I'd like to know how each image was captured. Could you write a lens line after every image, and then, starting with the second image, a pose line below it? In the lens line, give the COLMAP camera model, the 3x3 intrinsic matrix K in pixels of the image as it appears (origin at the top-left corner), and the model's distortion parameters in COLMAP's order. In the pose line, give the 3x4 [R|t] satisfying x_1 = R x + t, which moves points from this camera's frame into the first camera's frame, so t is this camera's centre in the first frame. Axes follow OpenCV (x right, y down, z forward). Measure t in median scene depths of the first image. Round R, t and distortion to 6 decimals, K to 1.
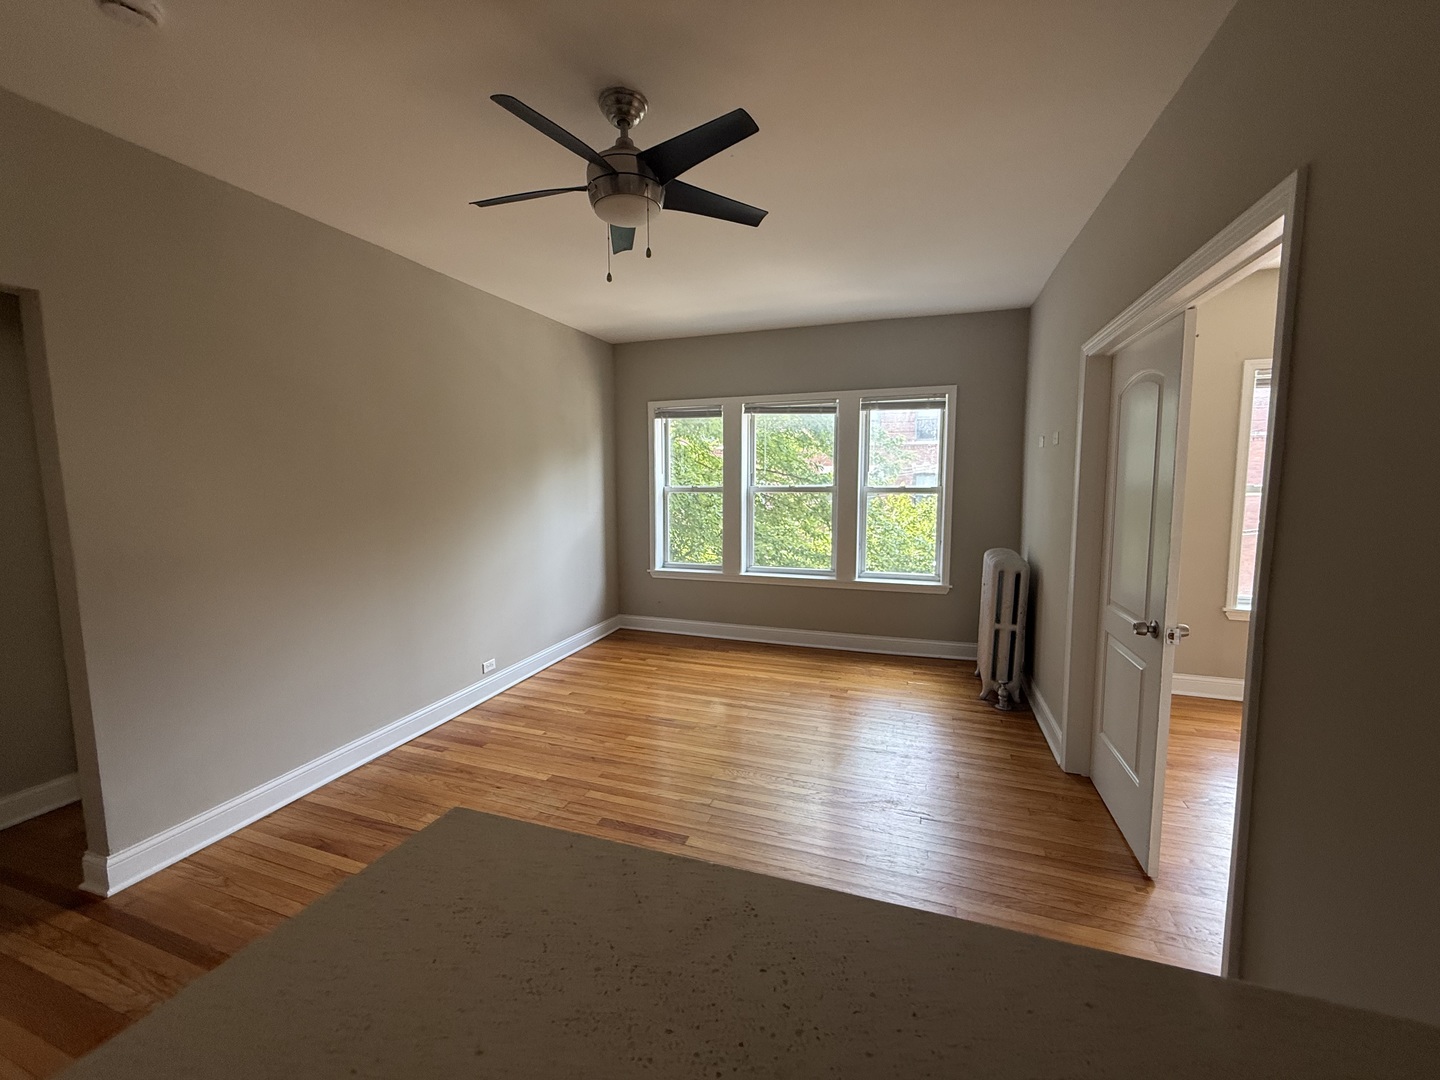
lens RADIAL K [[574.6, 0, 713.2], [0, 574.6, 530.2], [0, 0, 1]] dist [0.000752, 0.000104]
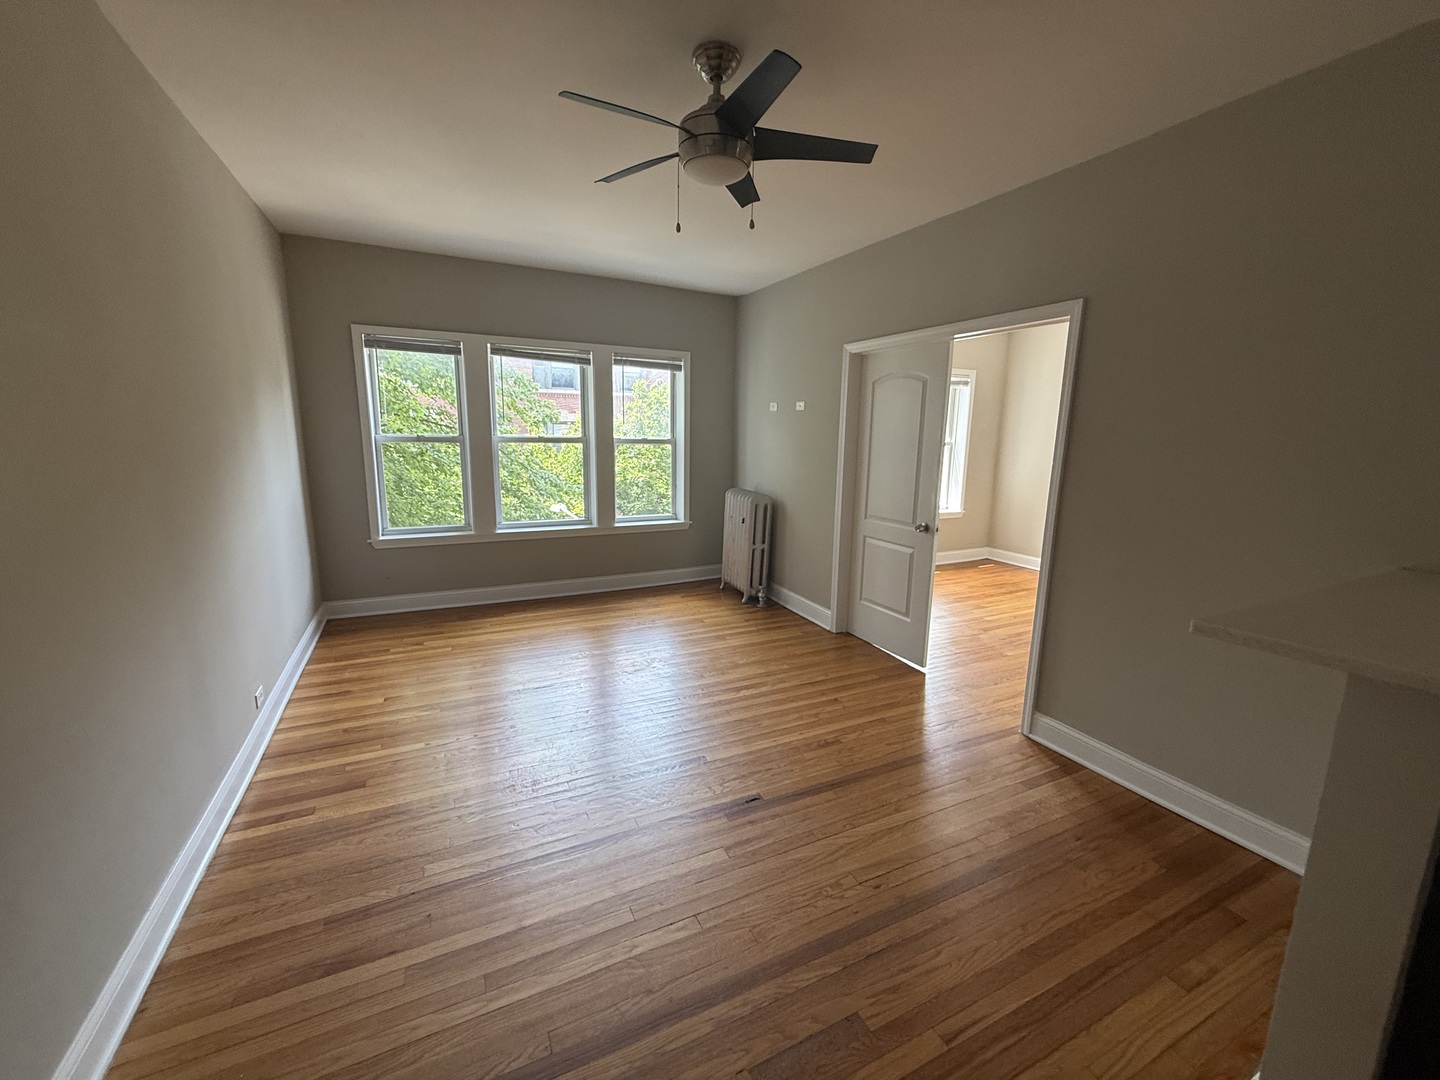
lens RADIAL K [[574.6, 0, 716.6], [0, 574.6, 535.8], [0, 0, 1]] dist [0.000752, 0.000104]
pose [[0.700480, -0.111781, 0.704864, -0.392964], [0.040993, 0.992329, 0.116630, -0.012805], [-0.712494, -0.052803, 0.699689, 0.109344]]
